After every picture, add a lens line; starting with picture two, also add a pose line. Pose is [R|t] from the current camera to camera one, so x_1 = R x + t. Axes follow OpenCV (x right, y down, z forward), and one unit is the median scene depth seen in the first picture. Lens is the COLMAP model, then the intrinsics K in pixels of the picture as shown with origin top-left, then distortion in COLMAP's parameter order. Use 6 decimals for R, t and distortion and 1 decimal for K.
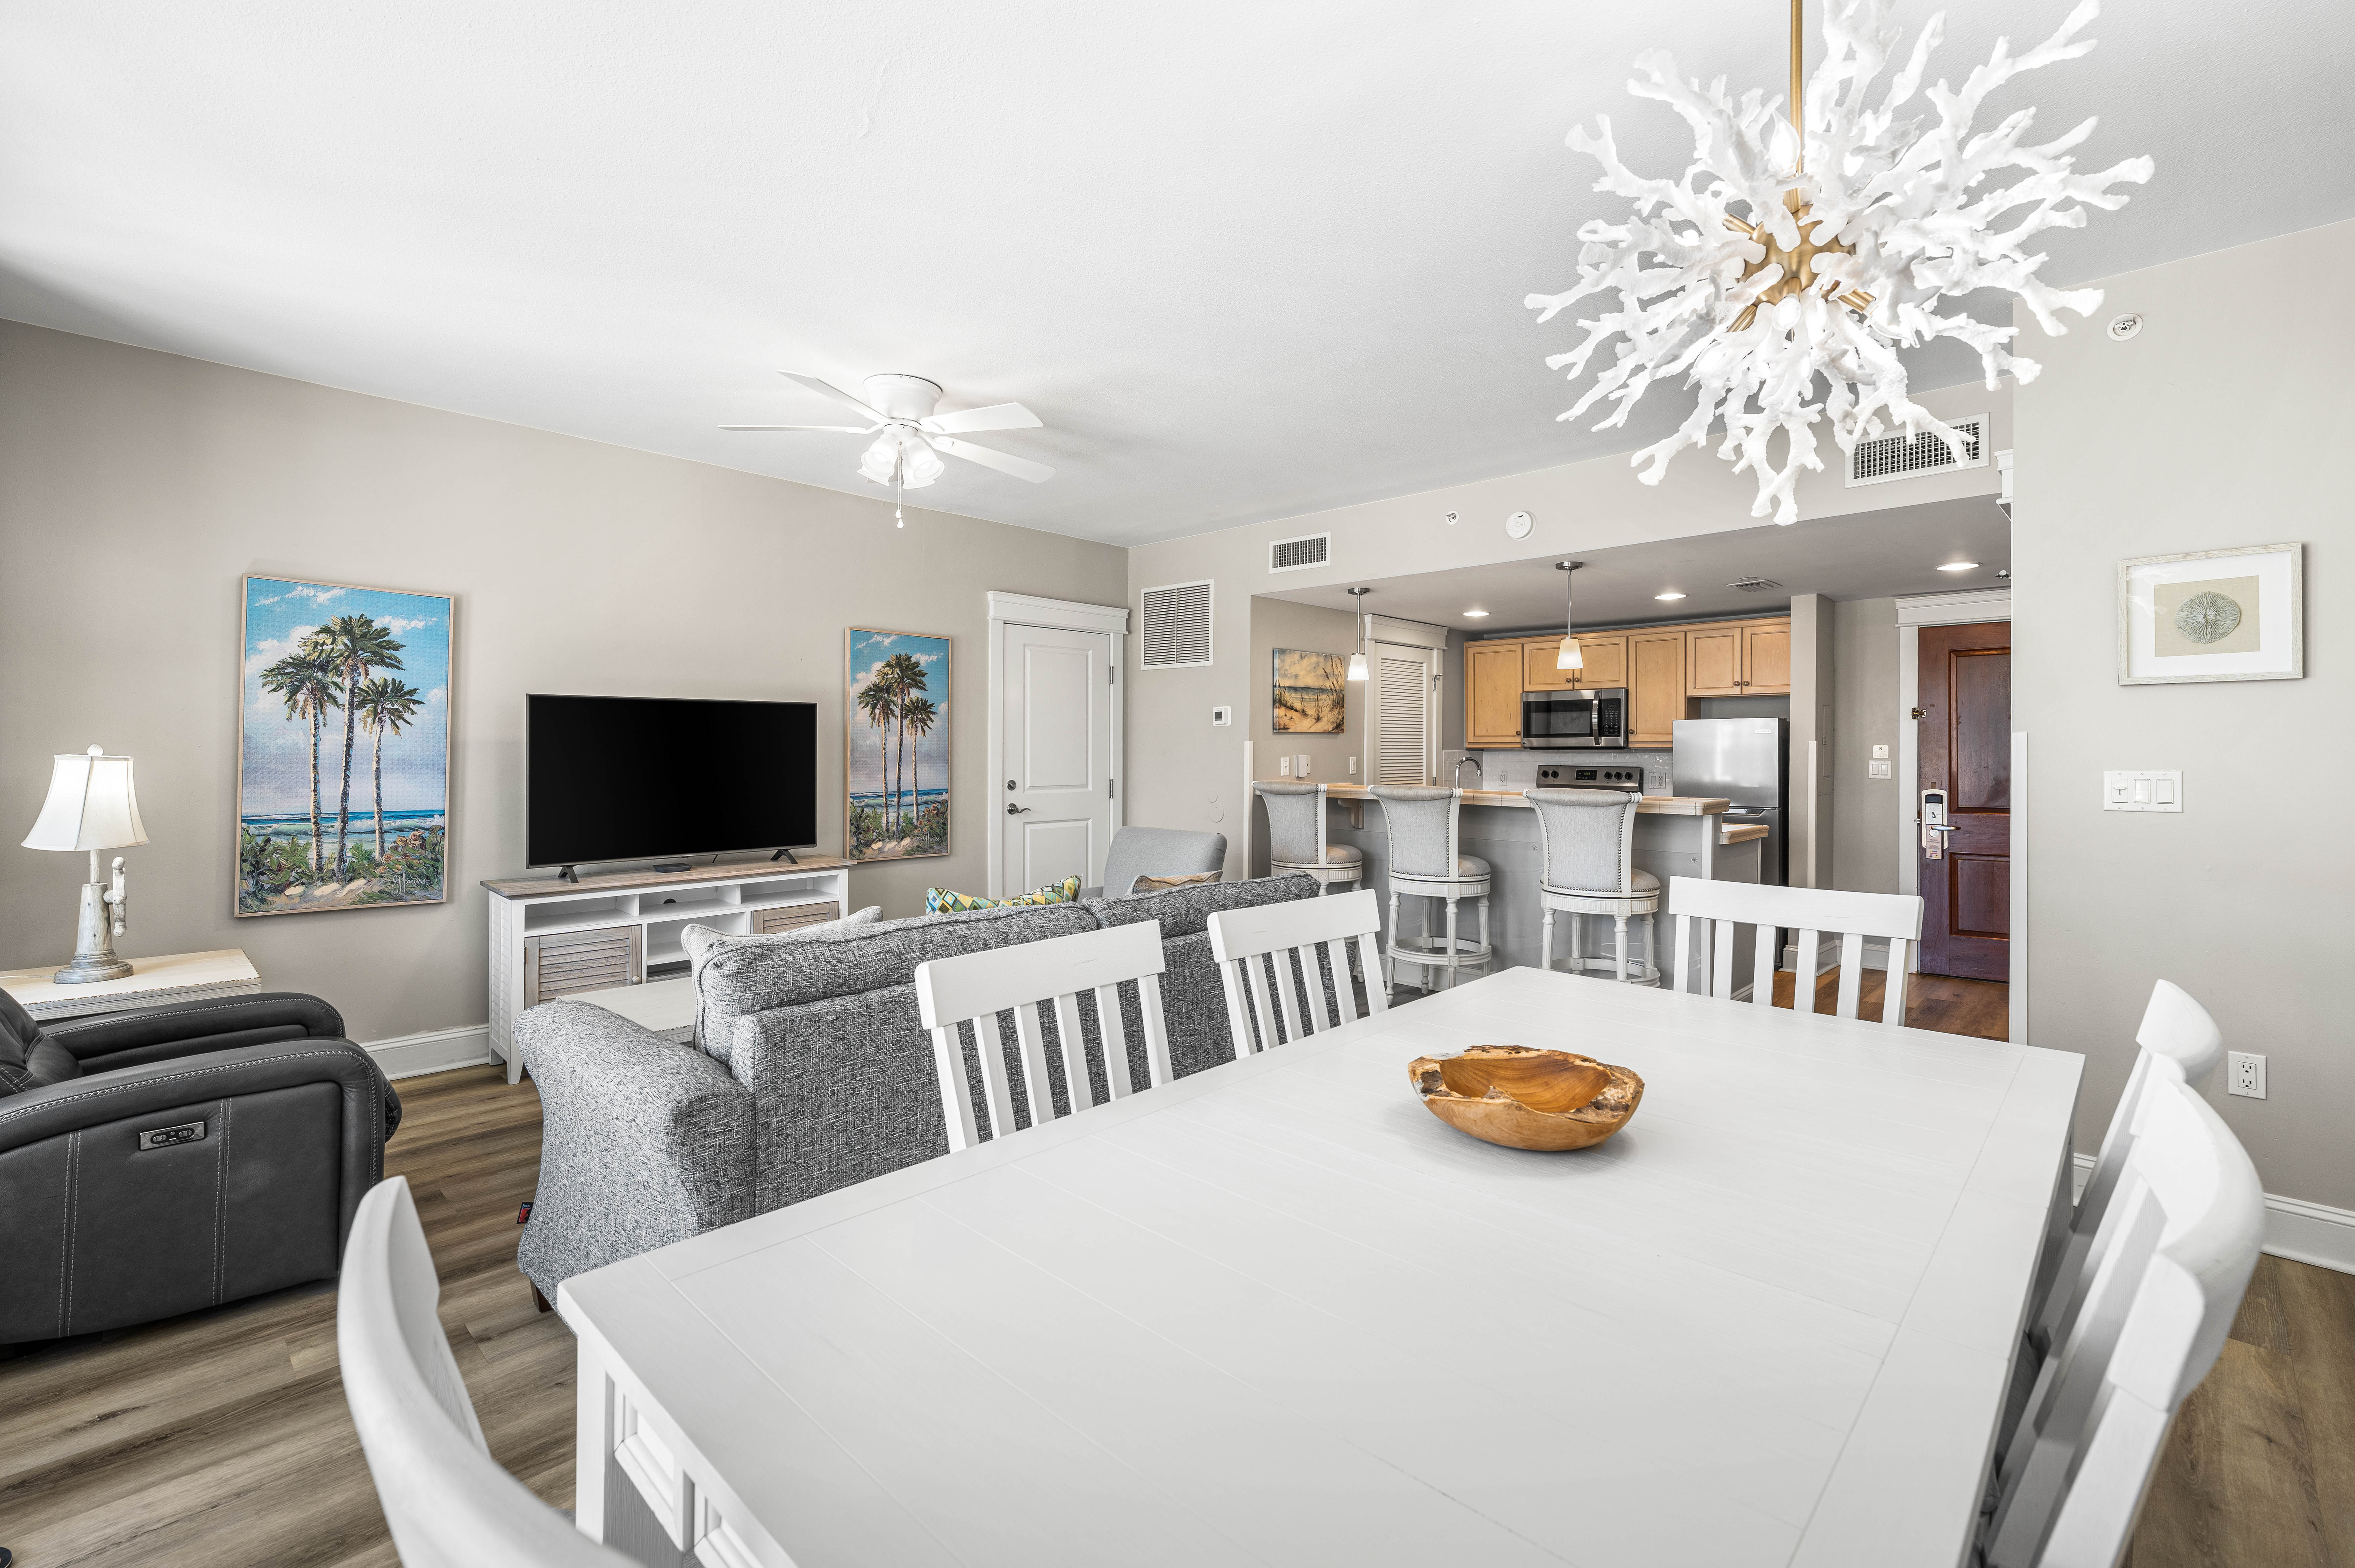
lens RADIAL K [[1034.1, 0, 1186.5], [0, 1034.1, 760.1], [0, 0, 1]] dist [0.003195, 0.000010]
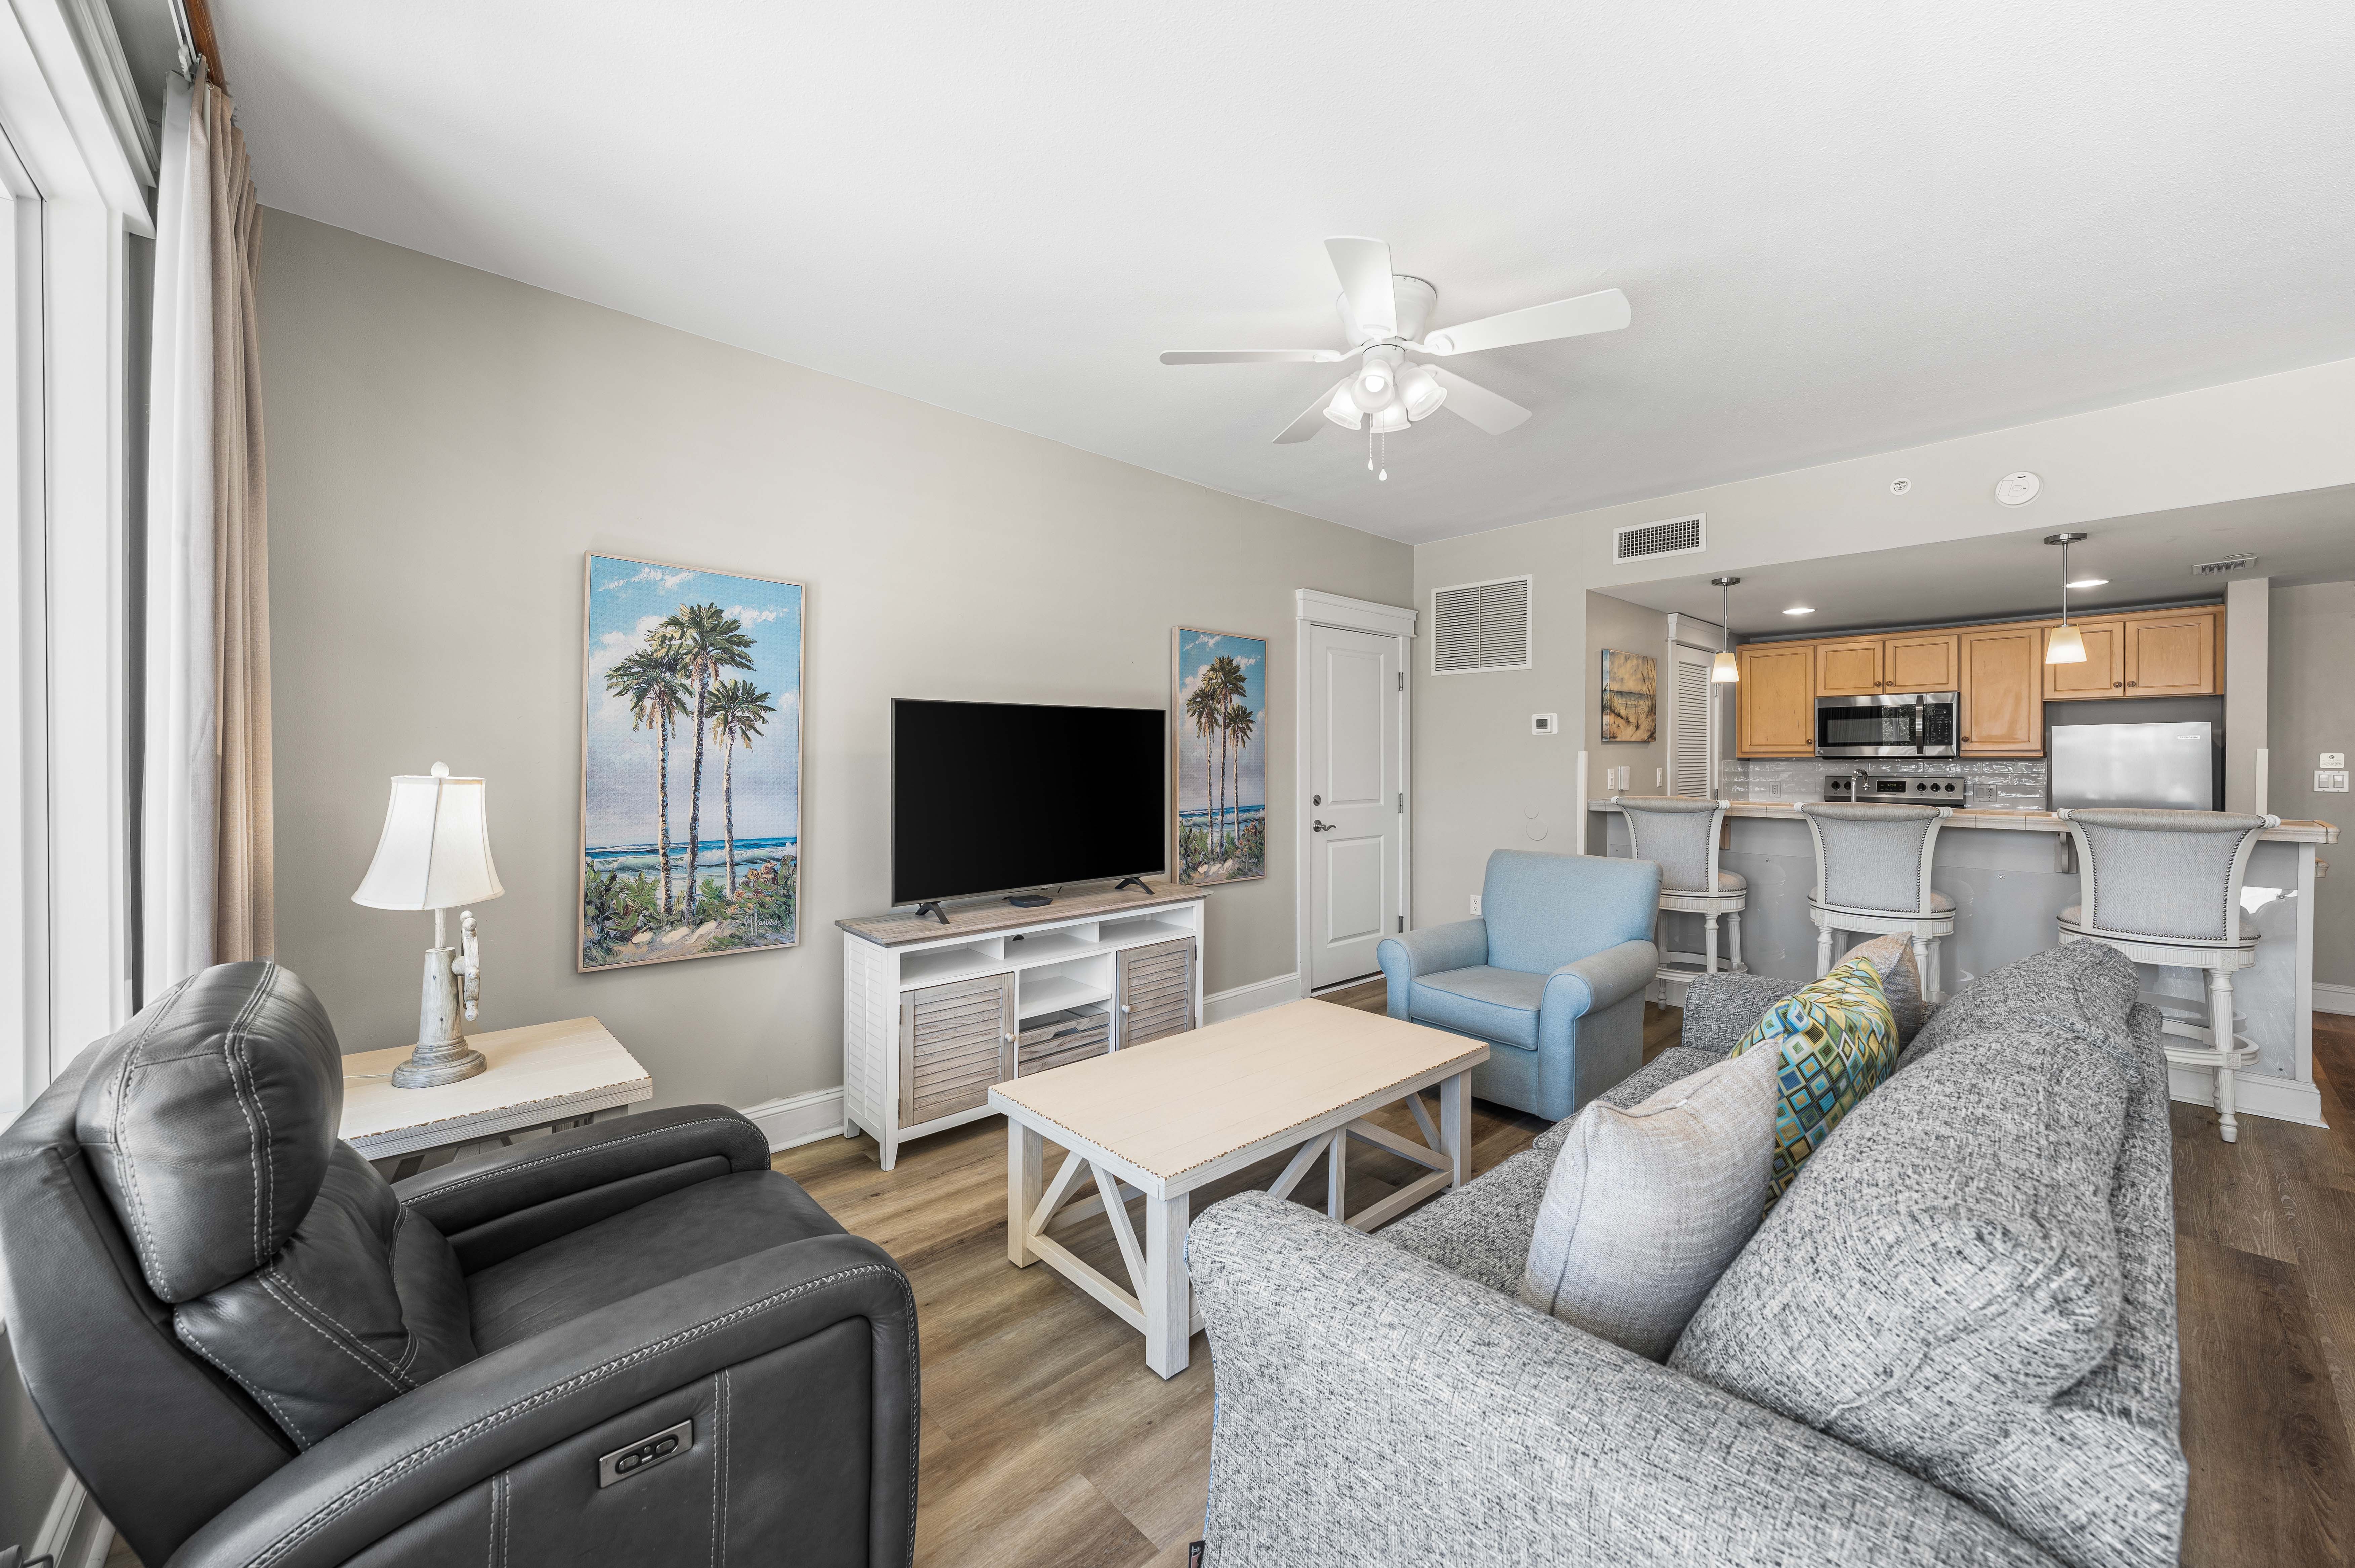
lens RADIAL K [[908.4, 0, 1197.1], [0, 908.4, 772.2], [0, 0, 1]] dist [0.000577, 0.000081]
pose [[0.998303, -0.002934, -0.058159, -0.237436], [0.003176, 0.999987, 0.004076, -0.004380], [0.058147, -0.004254, 0.998299, 0.191788]]
